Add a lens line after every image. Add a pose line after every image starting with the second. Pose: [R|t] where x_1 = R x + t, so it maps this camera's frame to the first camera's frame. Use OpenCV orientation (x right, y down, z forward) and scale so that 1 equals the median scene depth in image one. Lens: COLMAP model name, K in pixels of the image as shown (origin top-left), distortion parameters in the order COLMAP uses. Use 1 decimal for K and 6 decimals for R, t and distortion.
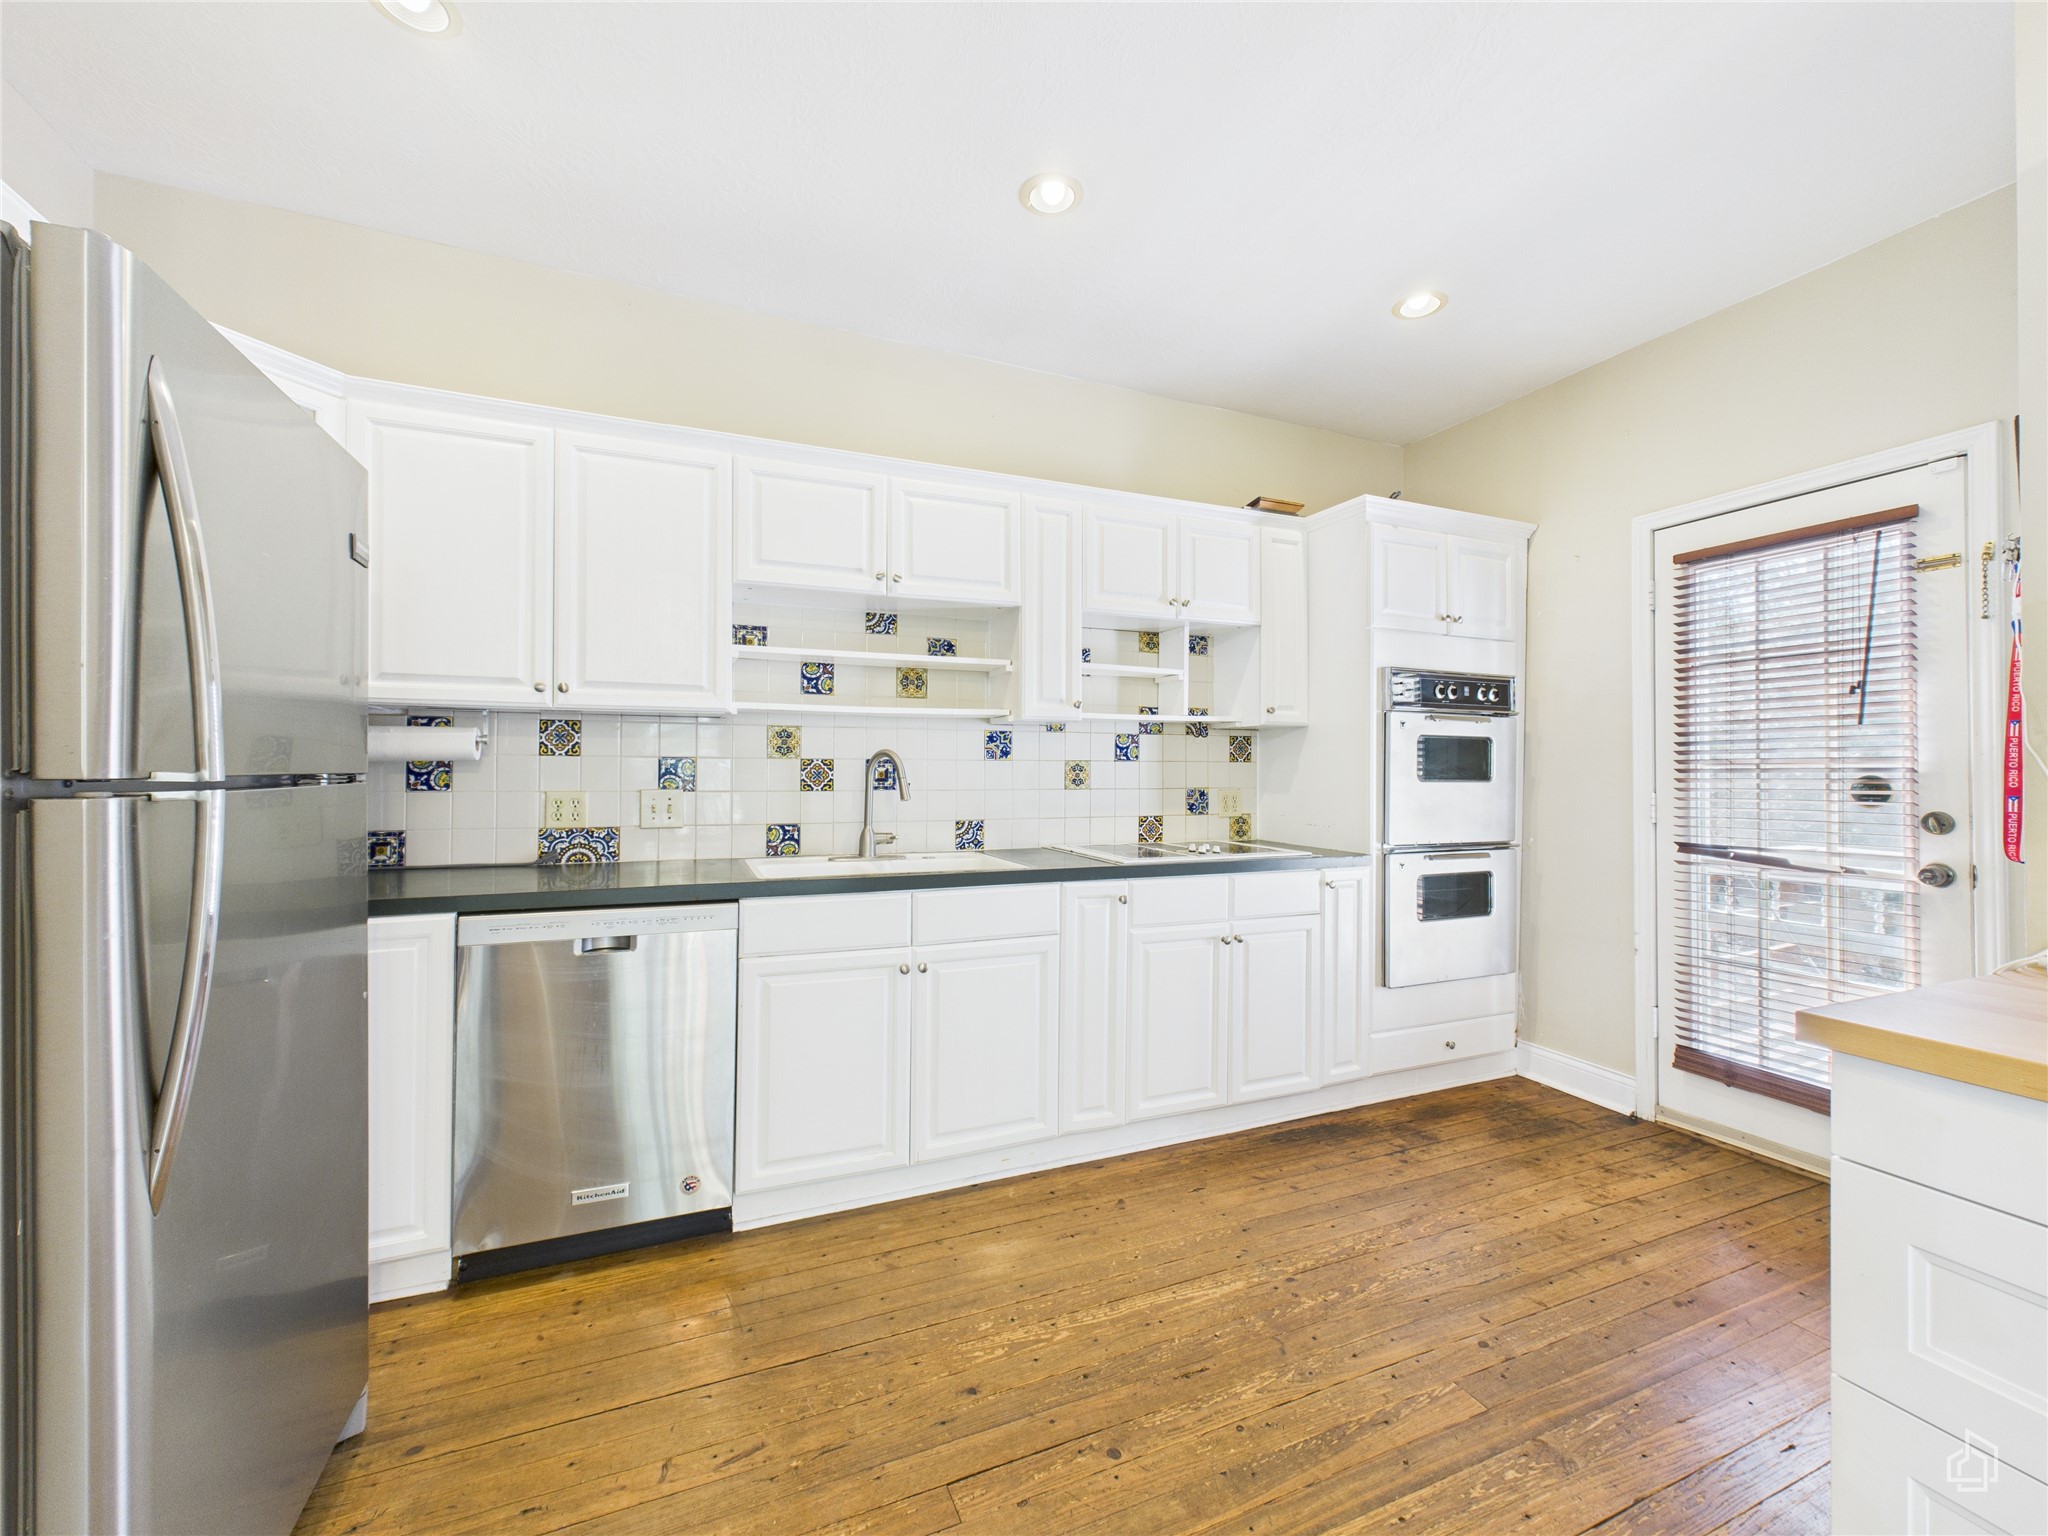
lens RADIAL K [[830.3, 0, 1020.6], [0, 830.3, 763.5], [0, 0, 1]] dist [0.000395, 0.000259]
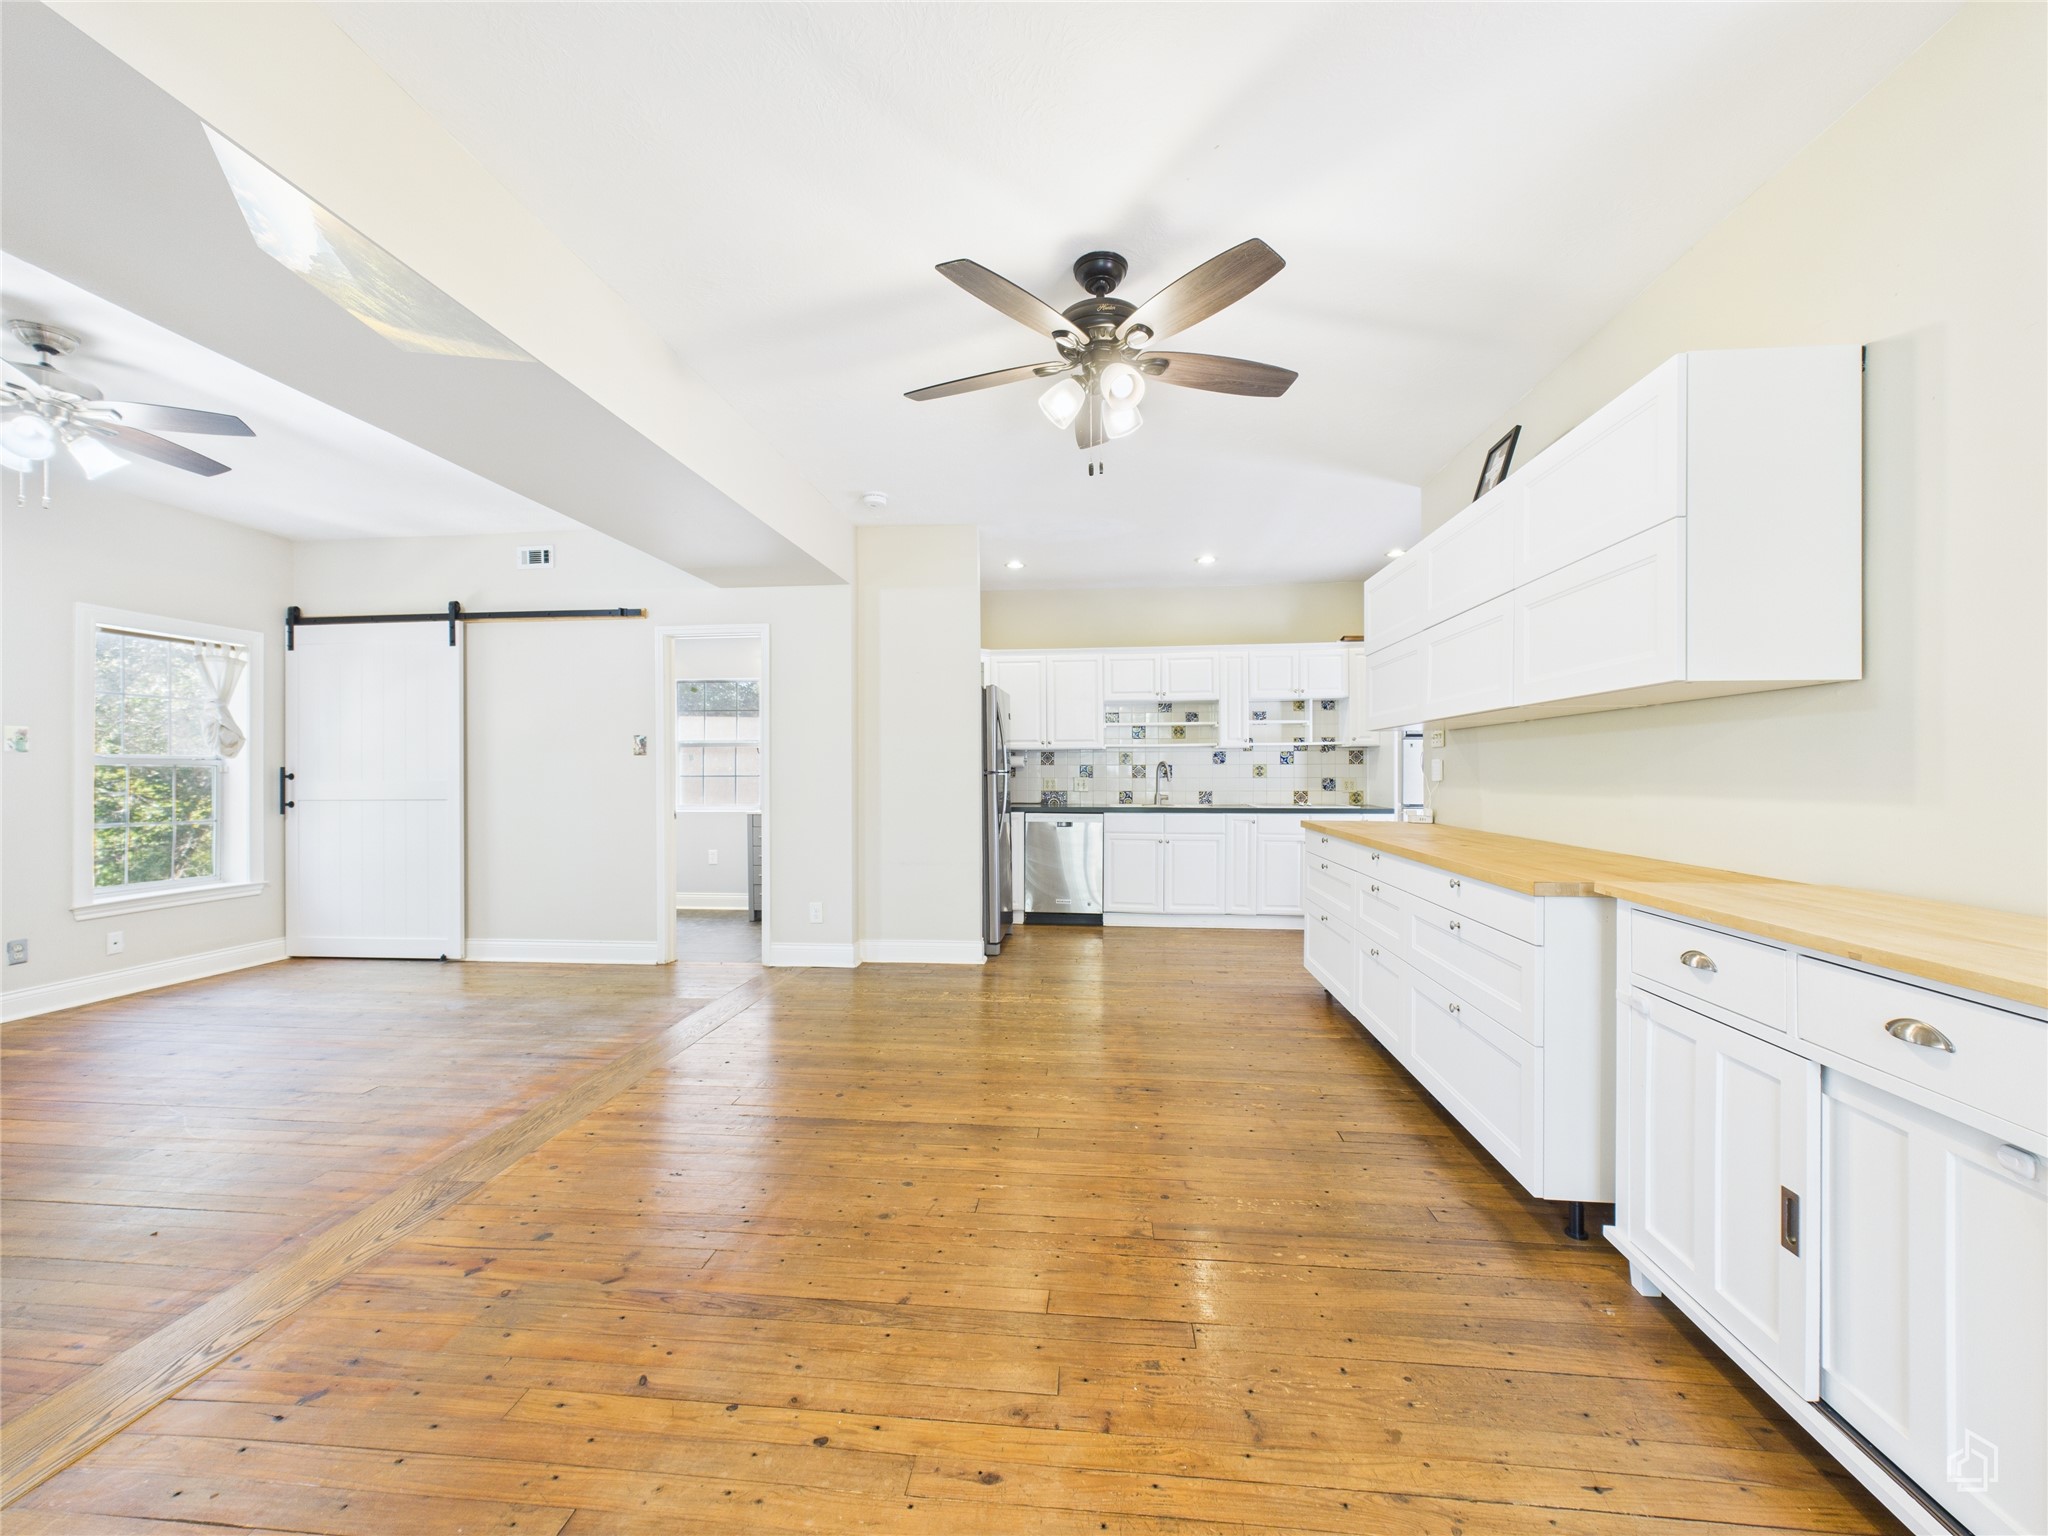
lens RADIAL K [[830.3, 0, 1020.6], [0, 830.3, 763.5], [0, 0, 1]] dist [0.000395, 0.000259]
pose [[0.875454, -0.010391, -0.483189, 0.597405], [0.009776, 0.999945, -0.003793, -0.004083], [0.483202, -0.001403, 0.875508, -1.243328]]
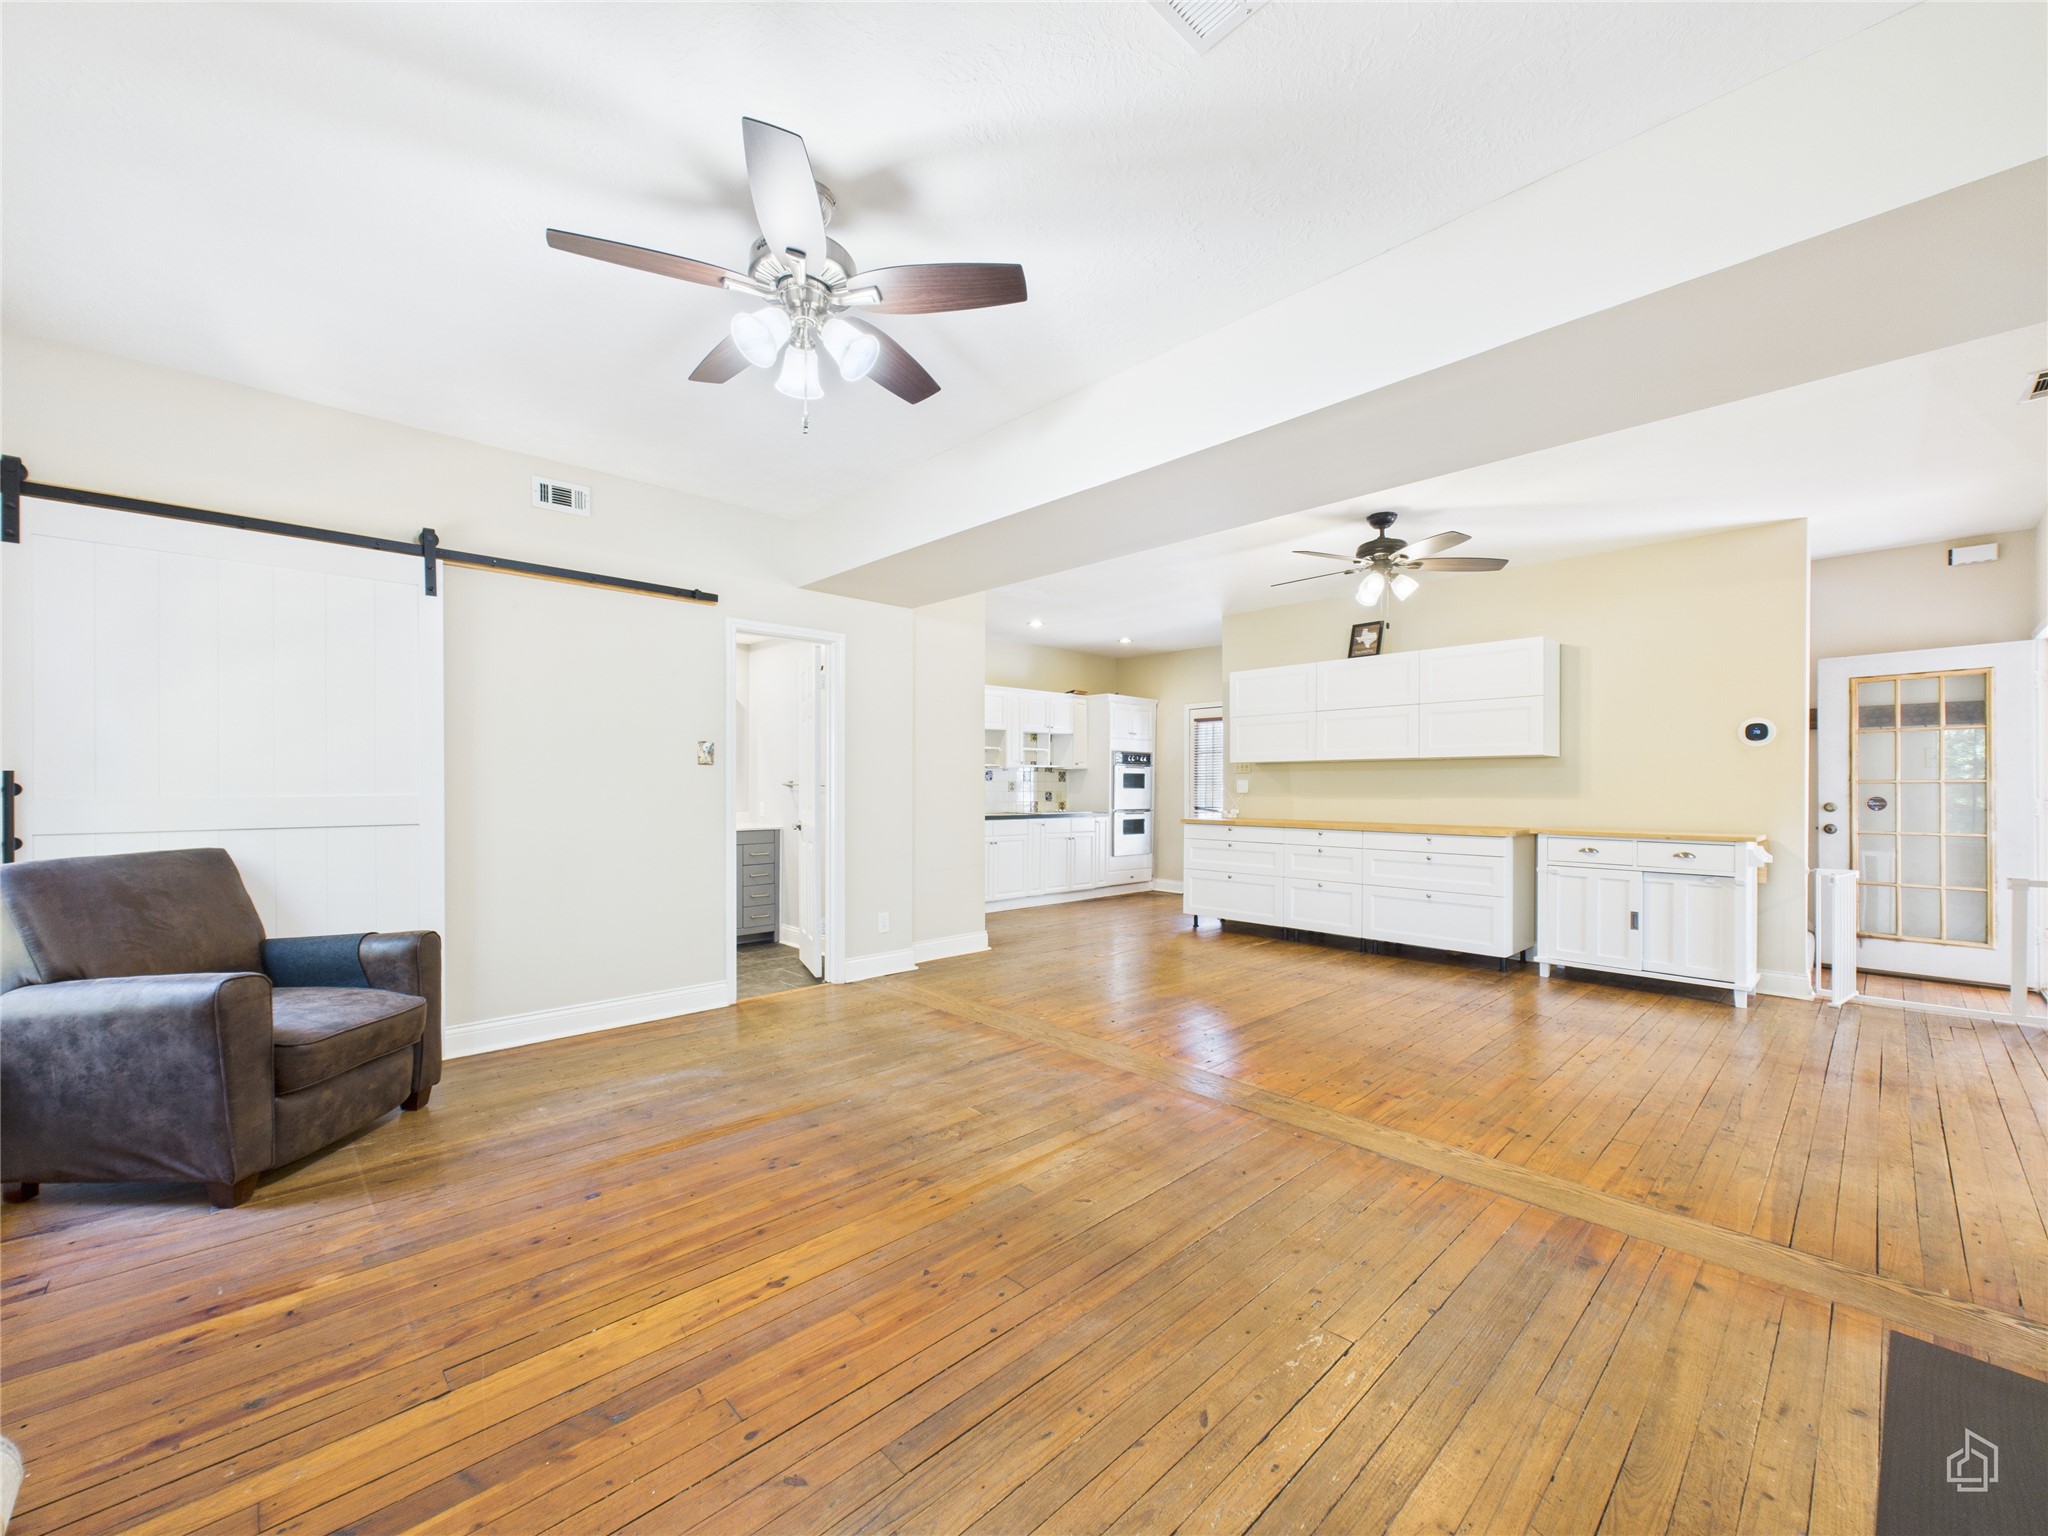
lens RADIAL K [[828.9, 0, 1033.1], [0, 828.9, 778.9], [0, 0, 1]] dist [-0.000763, -0.000030]
pose [[0.932312, 0.001707, 0.361652, -0.914956], [-0.001593, 0.999999, -0.000613, -0.011110], [-0.361653, -0.000005, 0.932313, -1.690298]]
